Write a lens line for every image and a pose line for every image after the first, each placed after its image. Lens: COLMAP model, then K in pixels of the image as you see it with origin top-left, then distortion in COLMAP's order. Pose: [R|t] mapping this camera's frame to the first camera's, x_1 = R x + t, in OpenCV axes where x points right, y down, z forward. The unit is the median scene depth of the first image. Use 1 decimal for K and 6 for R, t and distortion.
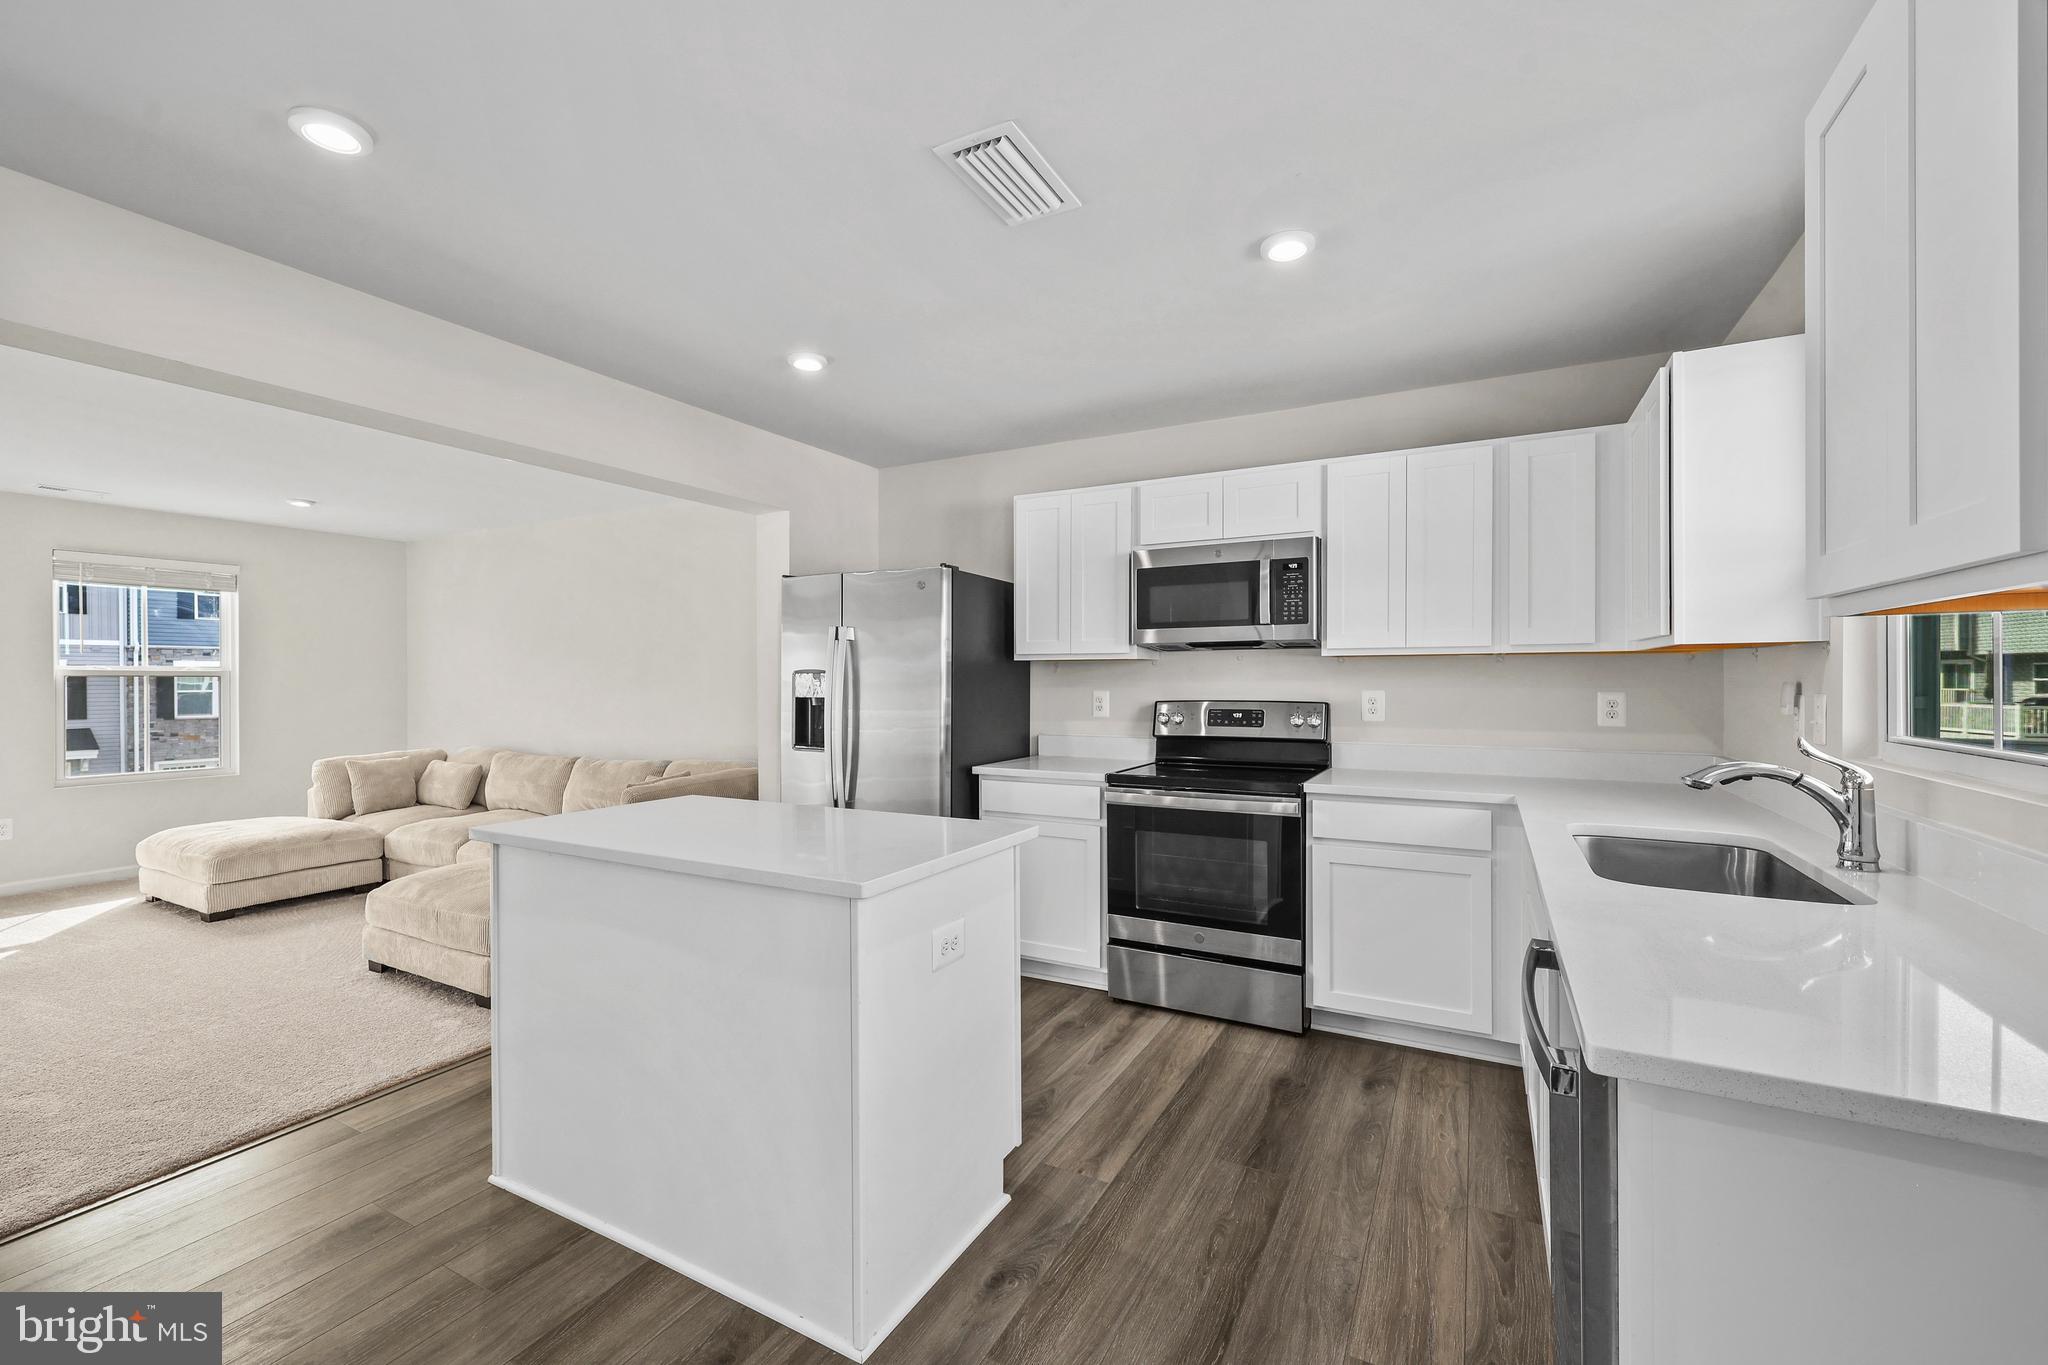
lens RADIAL K [[840.8, 0, 1030.7], [0, 840.8, 682.0], [0, 0, 1]] dist [-0.009723, 0.001358]
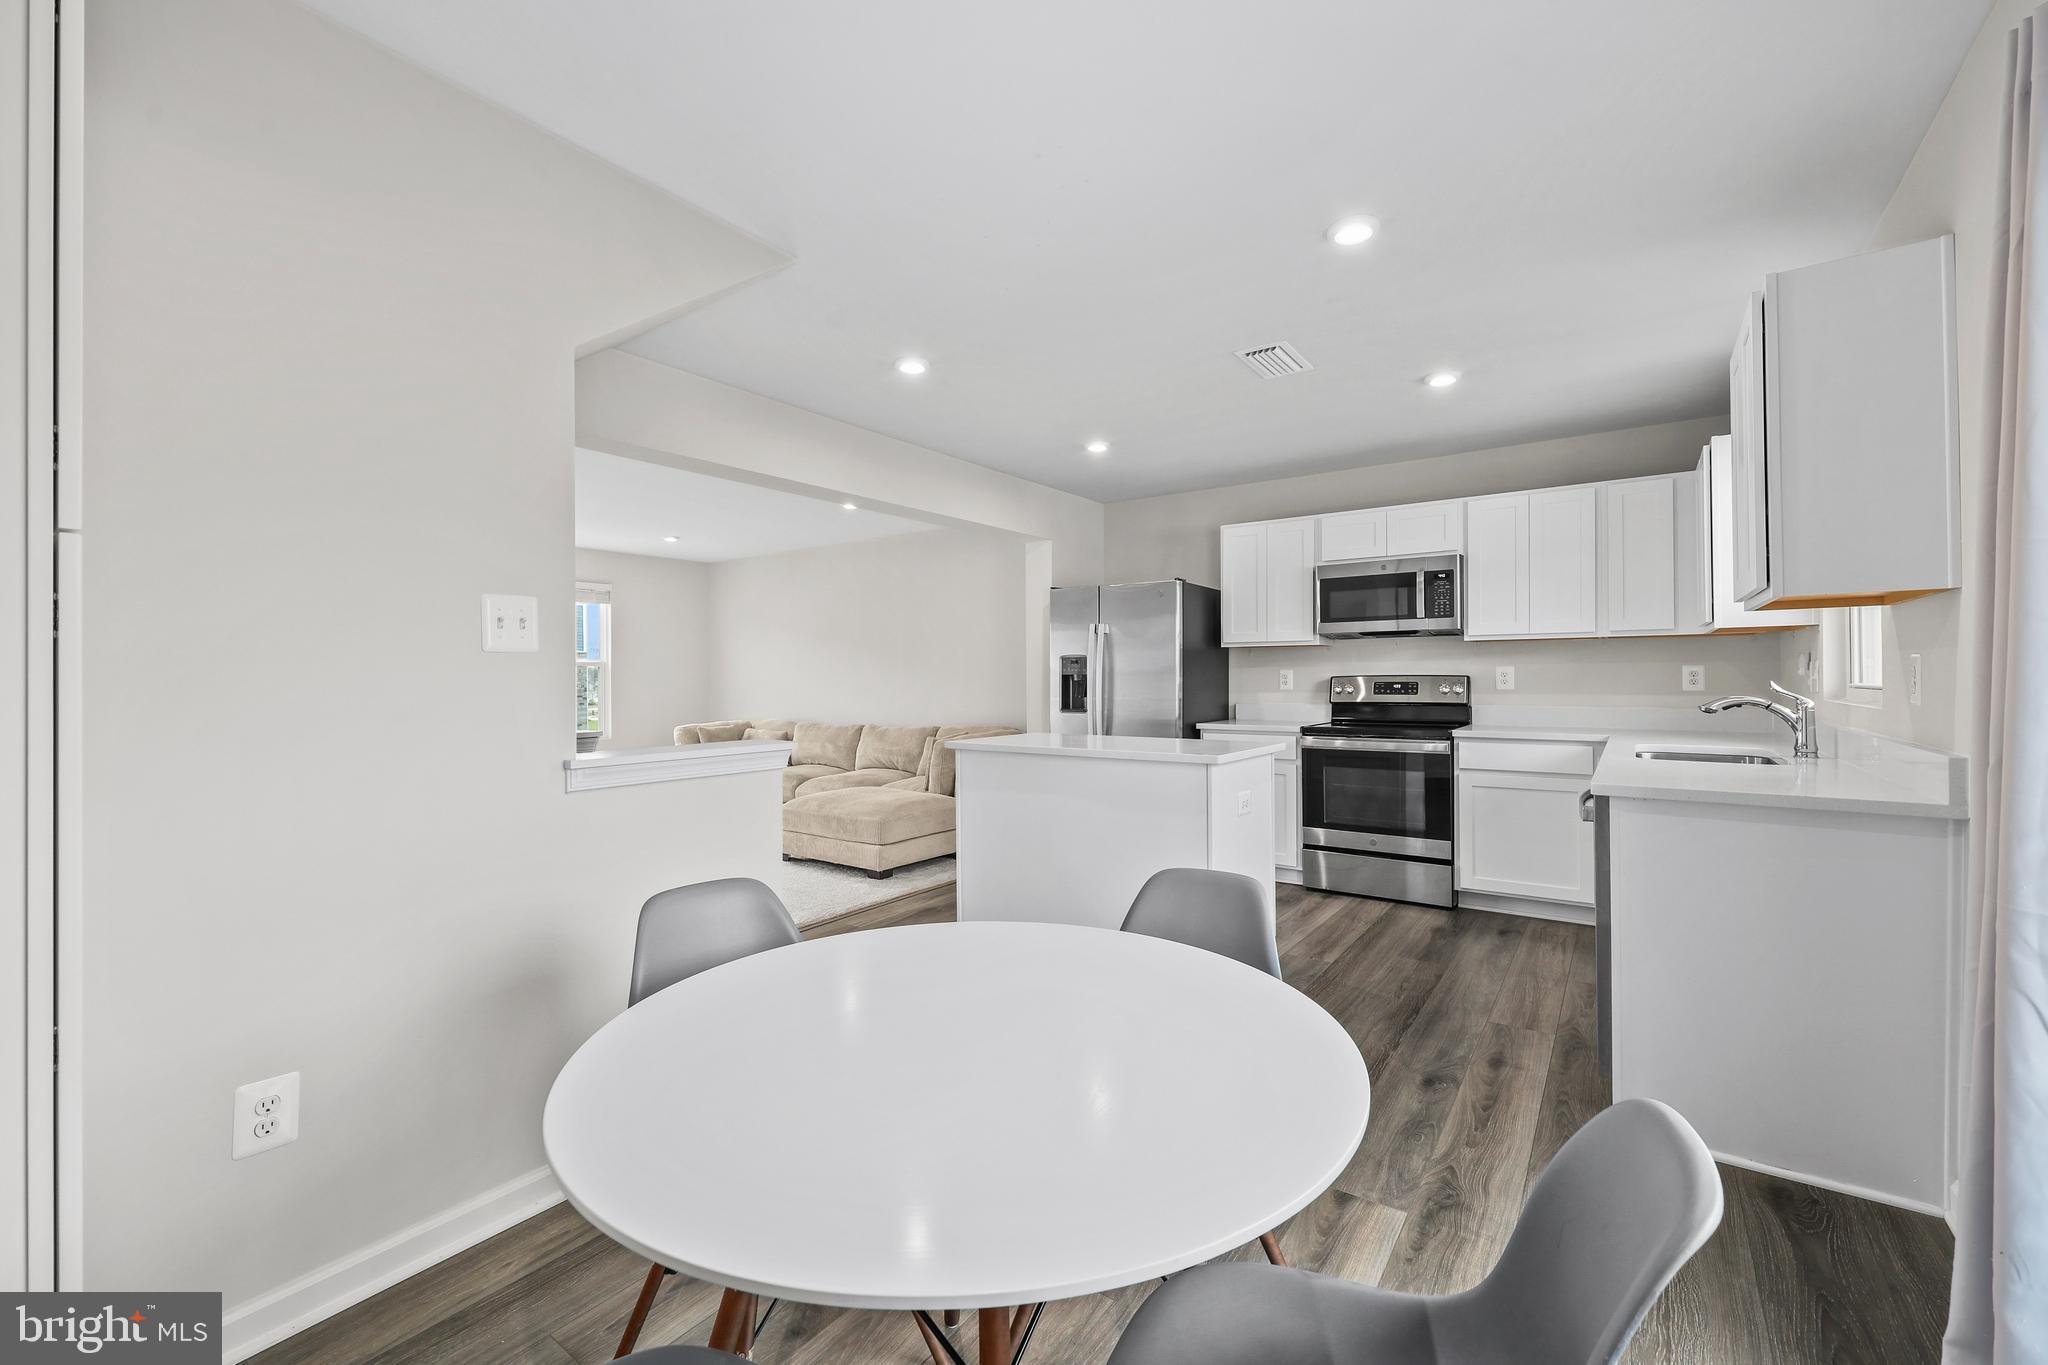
lens RADIAL K [[840.8, 0, 1018.8], [0, 840.8, 674.5], [0, 0, 1]] dist [-0.009723, 0.001358]
pose [[0.989733, -0.003850, -0.142878, -0.181419], [0.003100, 0.999980, -0.005476, 0.029647], [0.142896, 0.004977, 0.989725, -0.468296]]
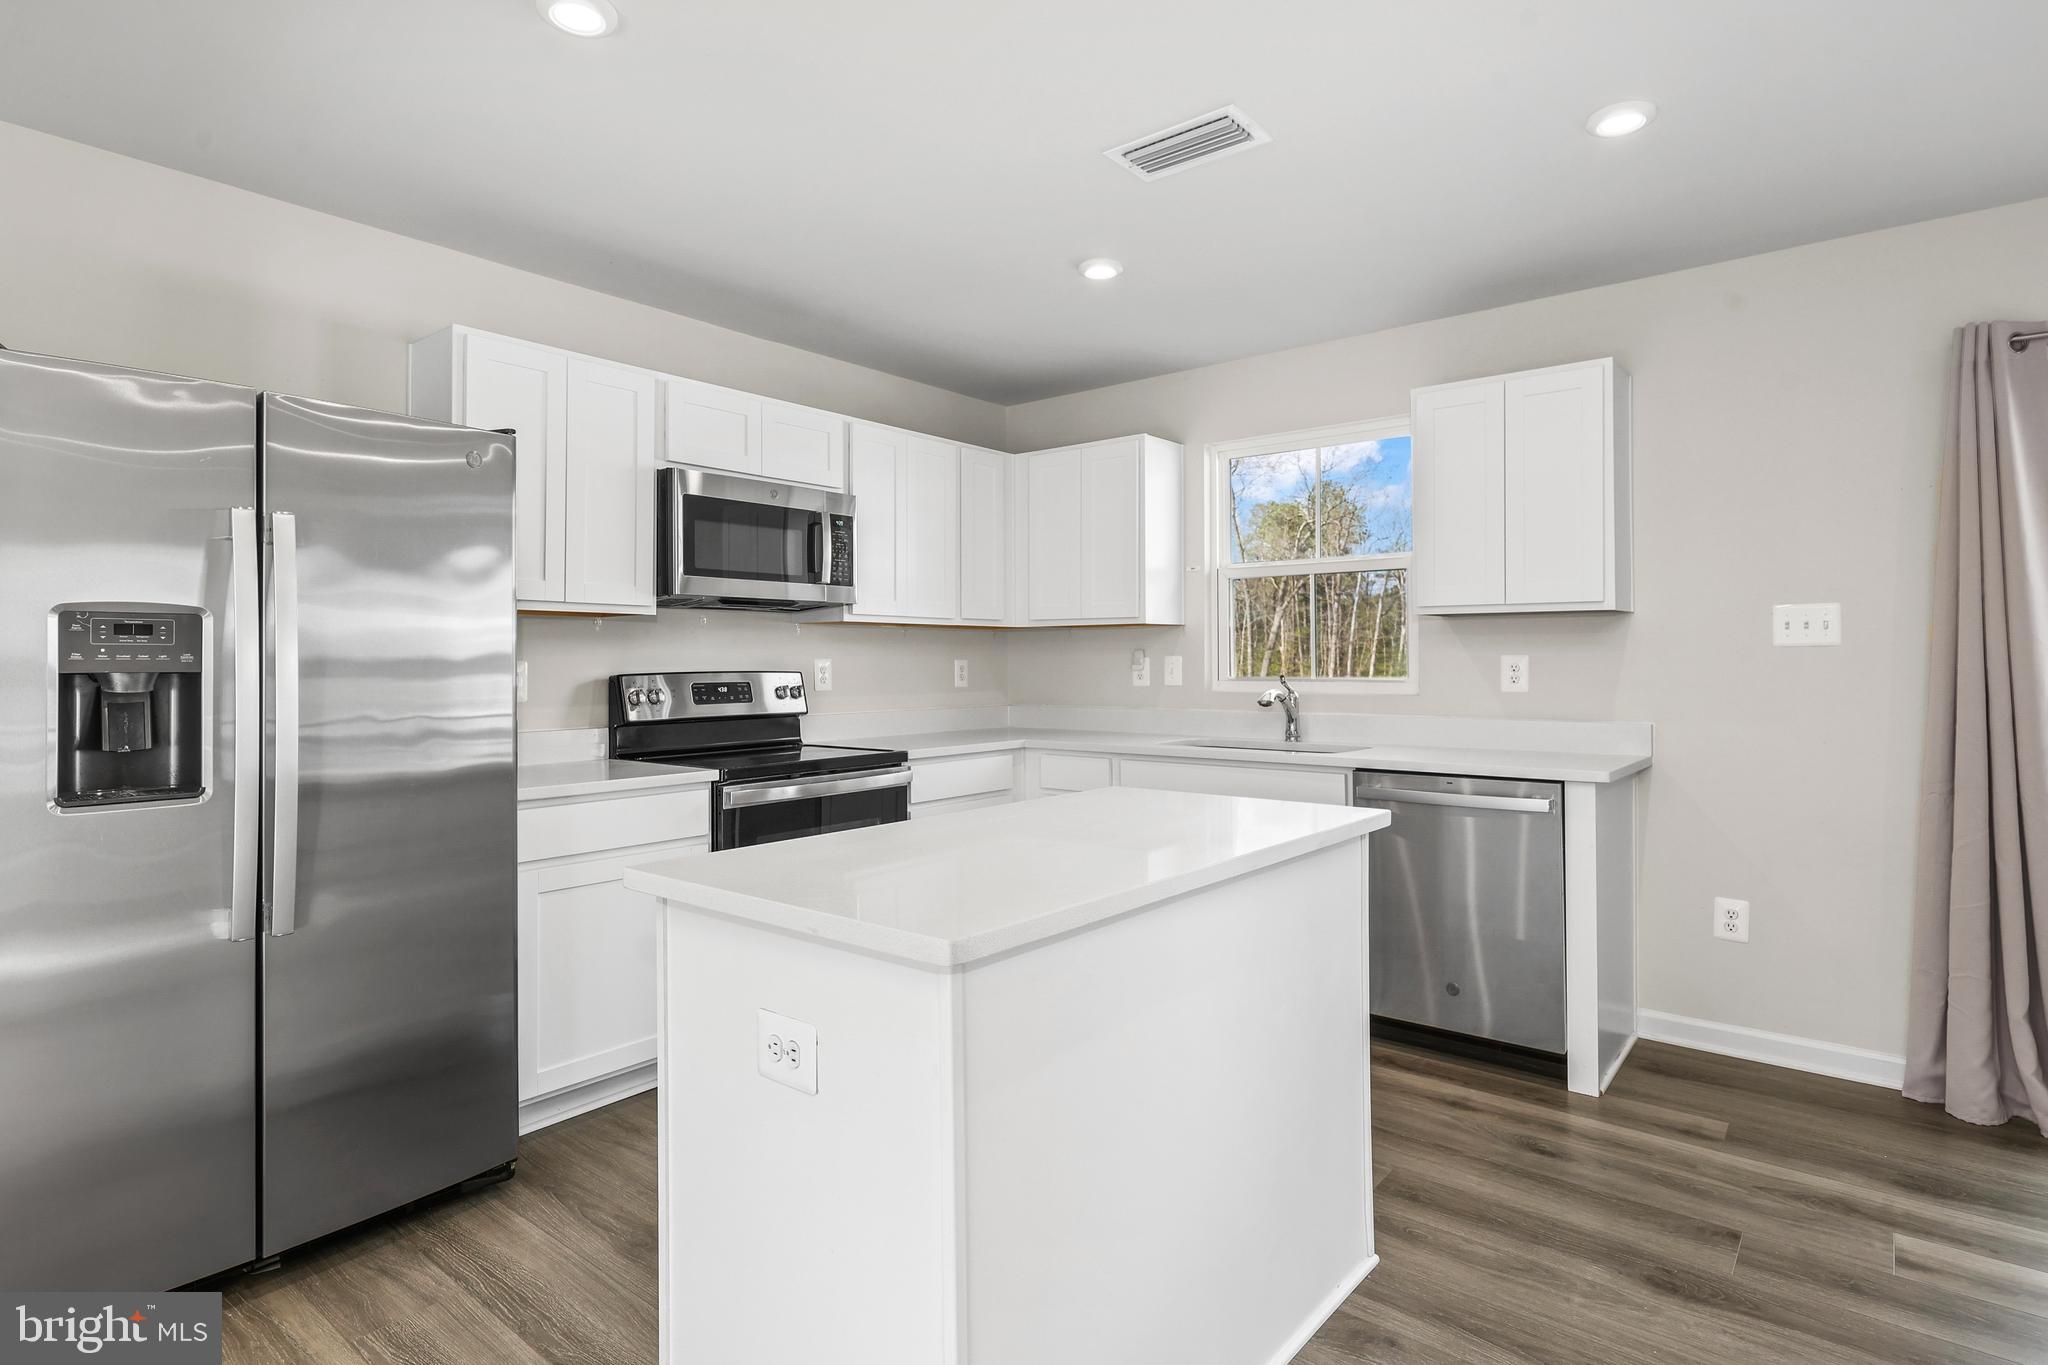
lens RADIAL K [[1042.0, 0, 1037.9], [0, 1042.0, 668.3], [0, 0, 1]] dist [-0.000775, -0.002434]
pose [[0.194135, -0.003493, 0.980969, -0.780084], [0.009046, 0.999958, 0.001770, 0.022319], [-0.980933, 0.008530, 0.194158, 0.565866]]
